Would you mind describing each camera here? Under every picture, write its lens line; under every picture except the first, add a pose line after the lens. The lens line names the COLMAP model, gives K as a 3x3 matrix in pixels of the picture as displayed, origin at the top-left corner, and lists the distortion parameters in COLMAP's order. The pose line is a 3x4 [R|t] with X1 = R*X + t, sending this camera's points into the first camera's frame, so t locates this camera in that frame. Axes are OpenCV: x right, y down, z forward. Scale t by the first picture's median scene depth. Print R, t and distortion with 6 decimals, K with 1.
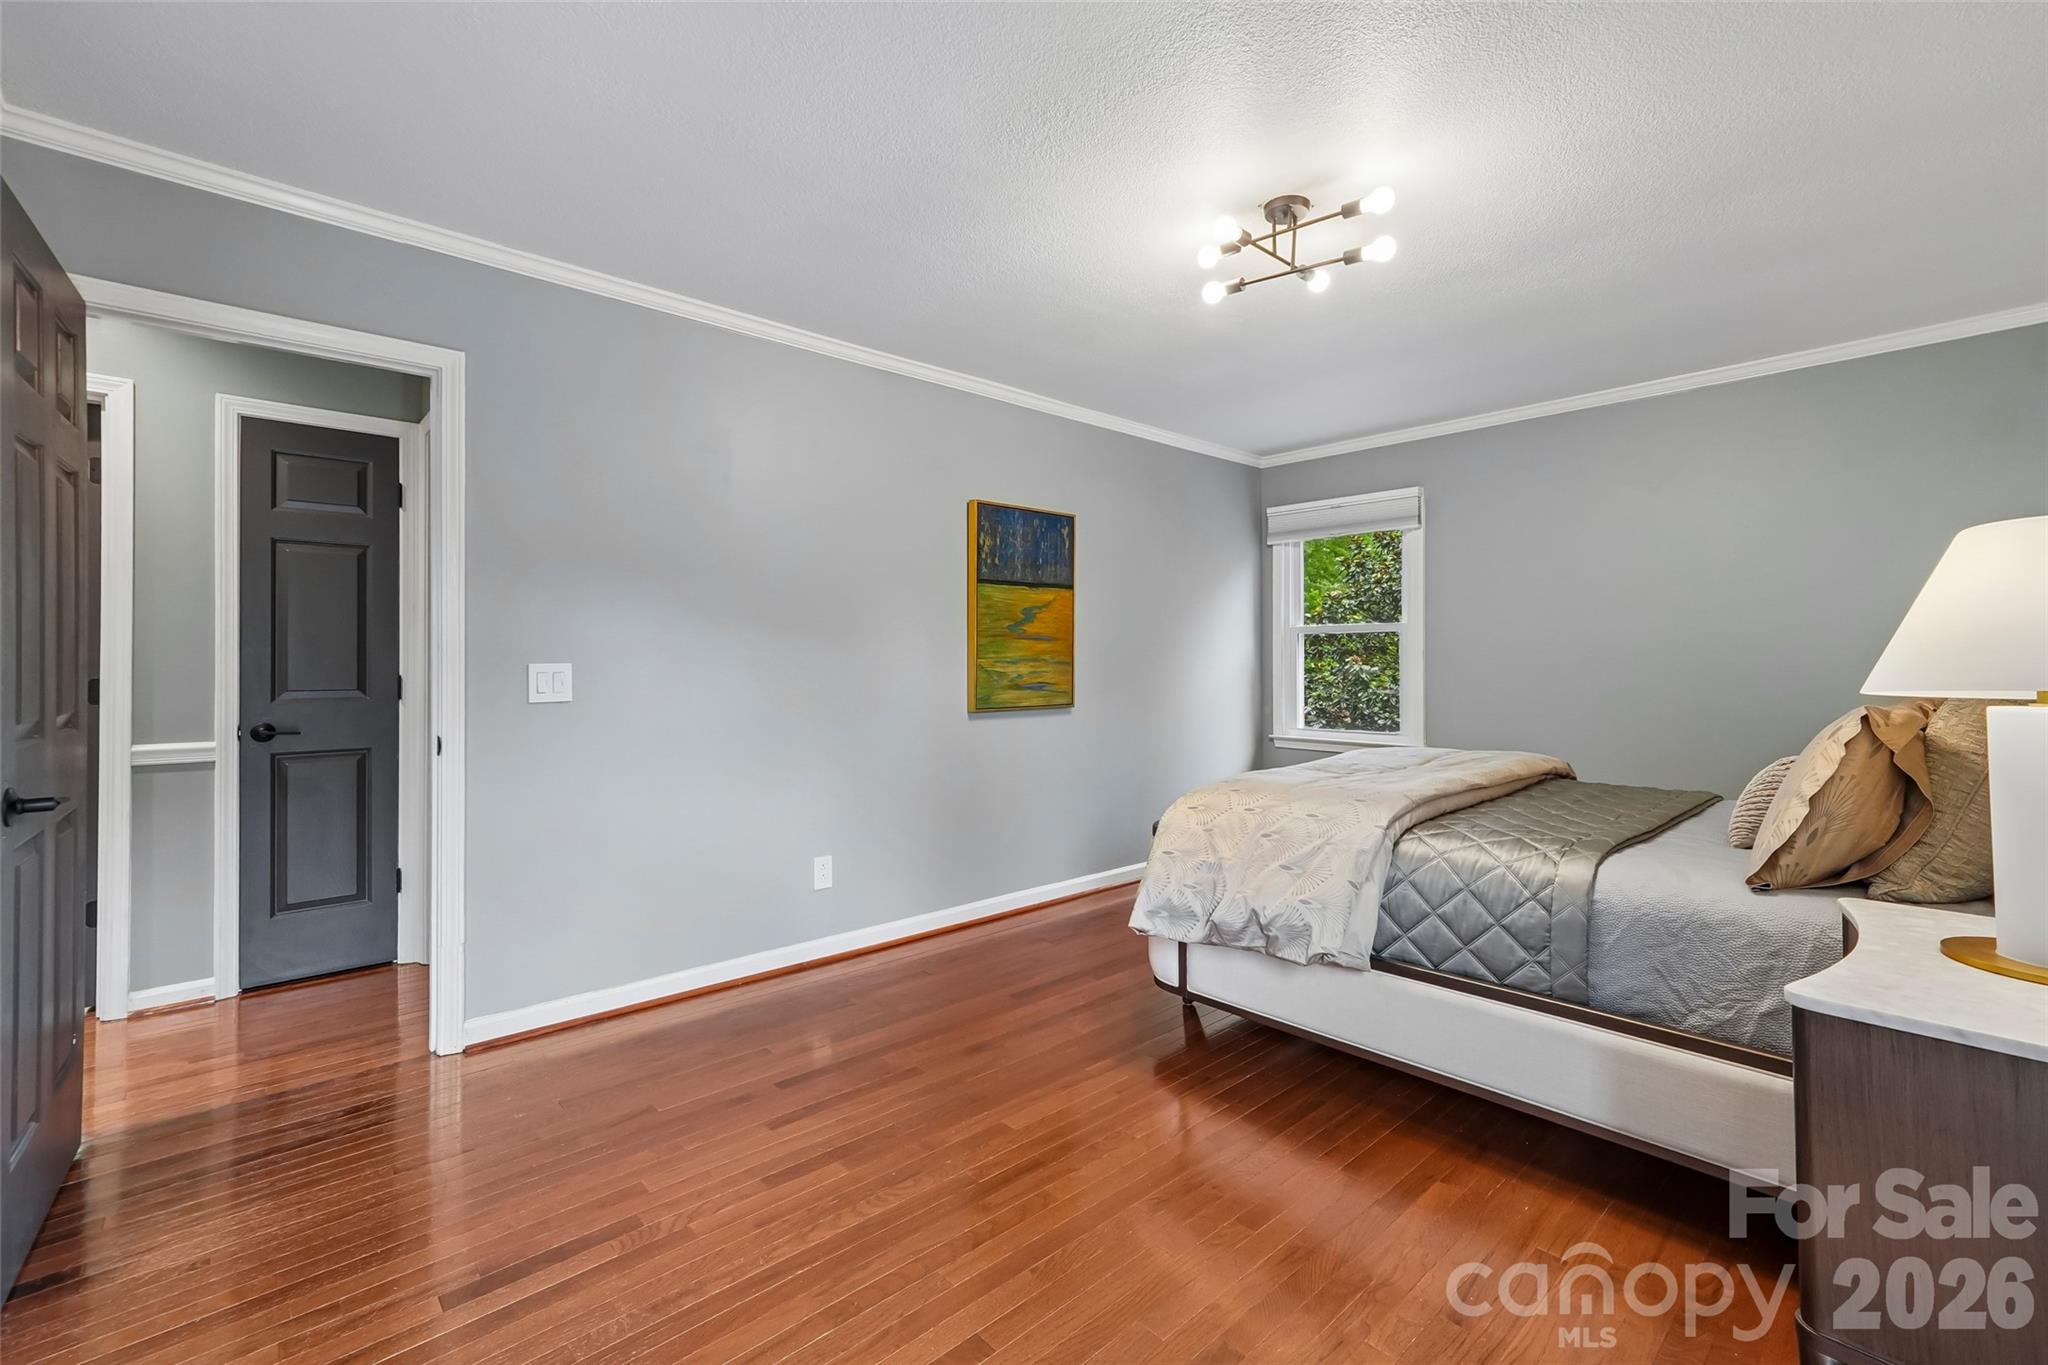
lens RADIAL K [[874.2, 0, 1016.8], [0, 874.2, 656.8], [0, 0, 1]] dist [0.001586, 0.000367]
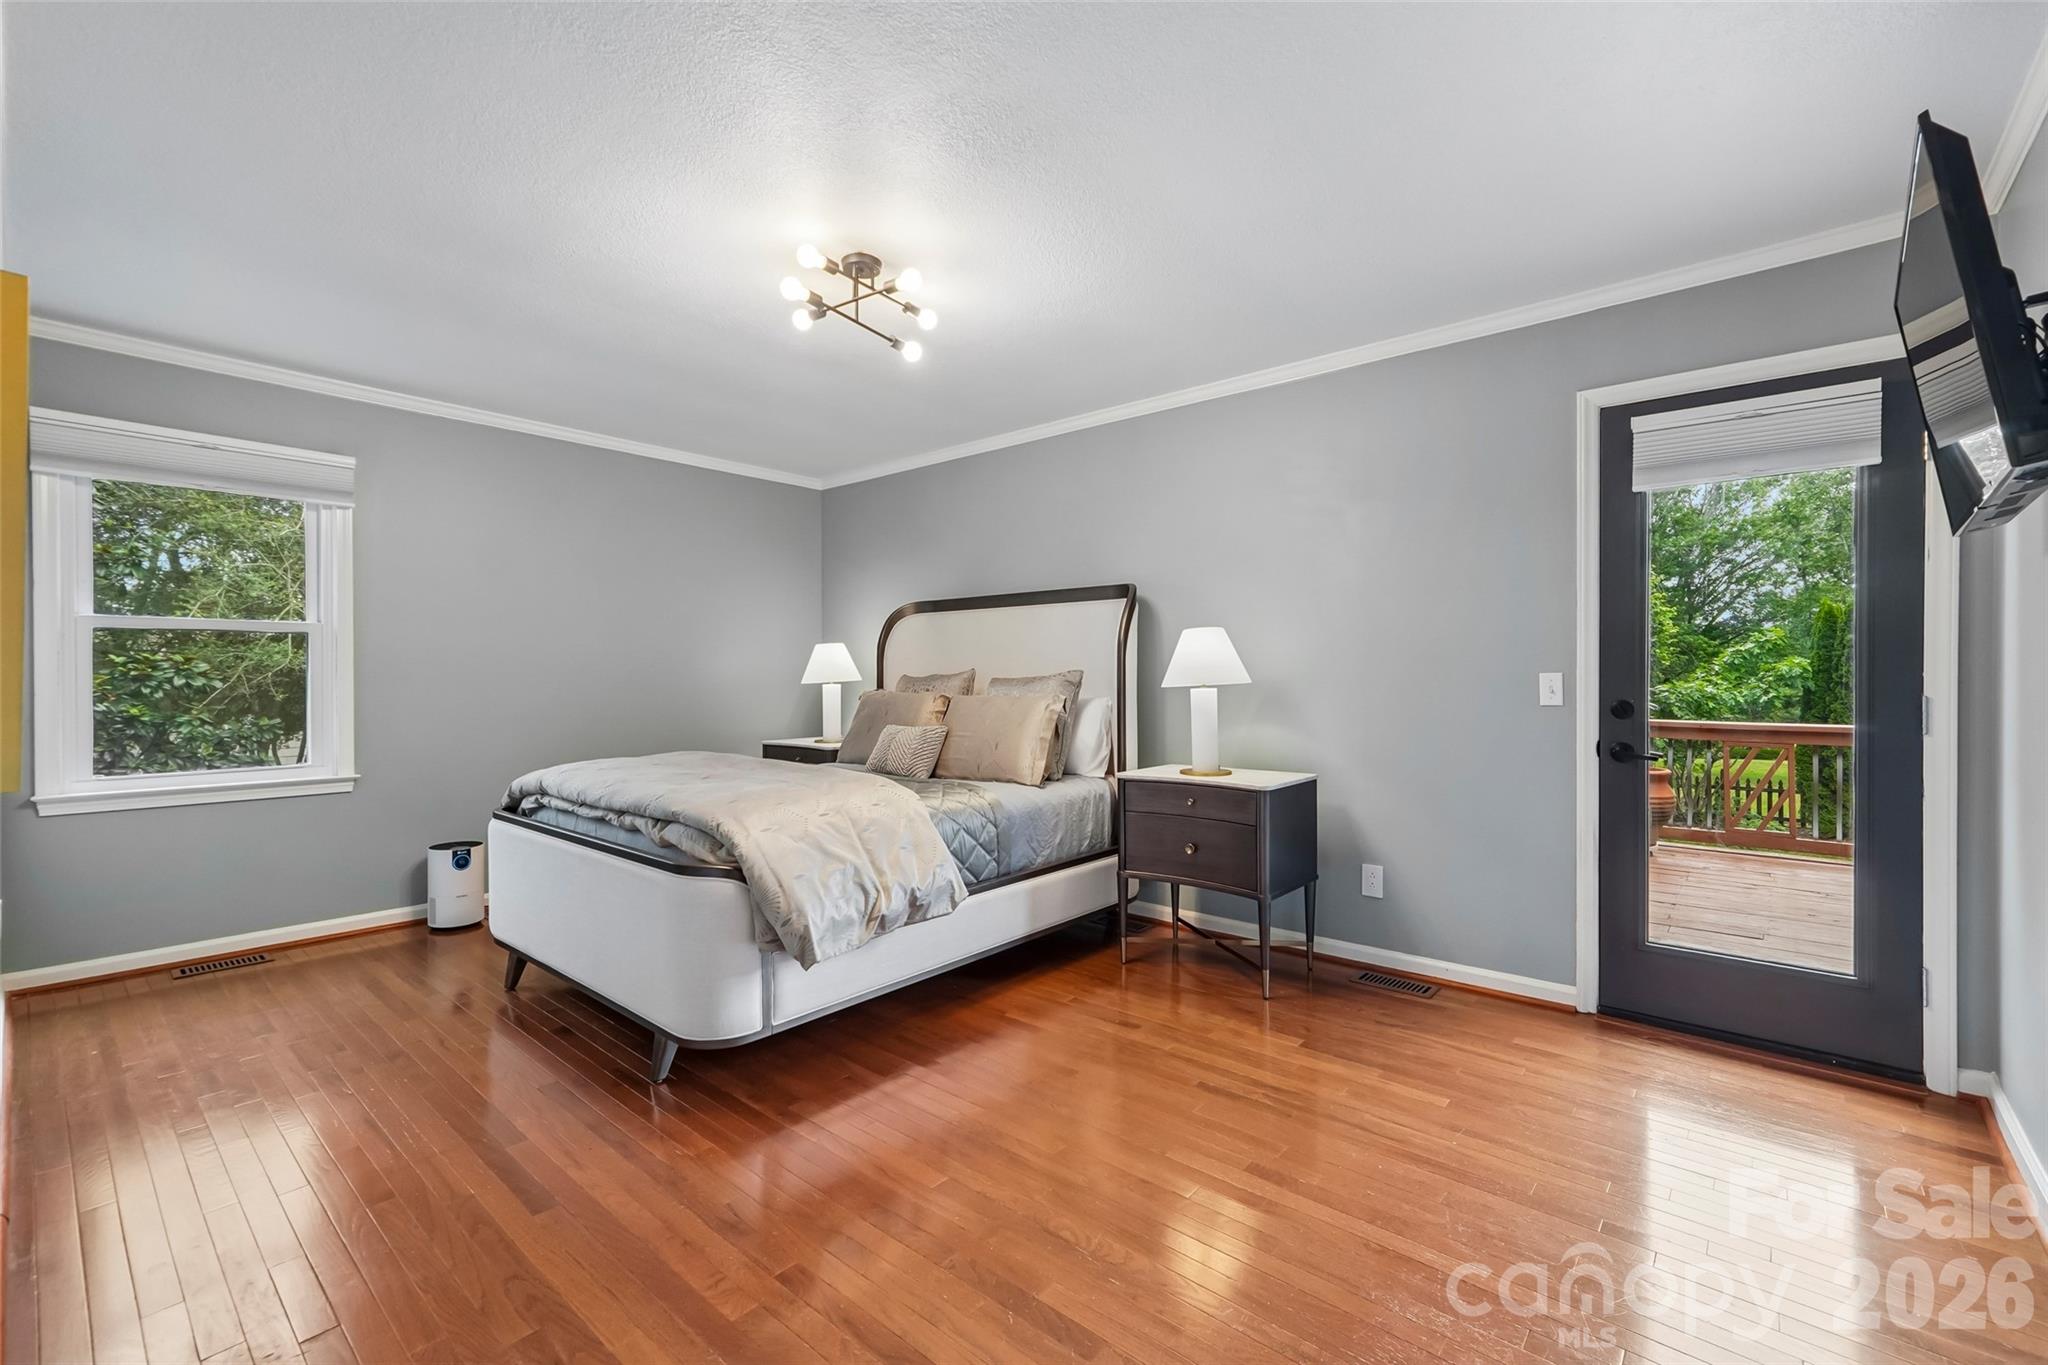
lens RADIAL K [[917.3, 0, 989.8], [0, 917.3, 682.0], [0, 0, 1]] dist [0.000087, 0.000088]
pose [[-0.125170, -0.003489, 0.992129, -0.330462], [-0.007085, 0.999971, 0.002622, 0.005594], [-0.992110, -0.006701, -0.125192, 0.371362]]
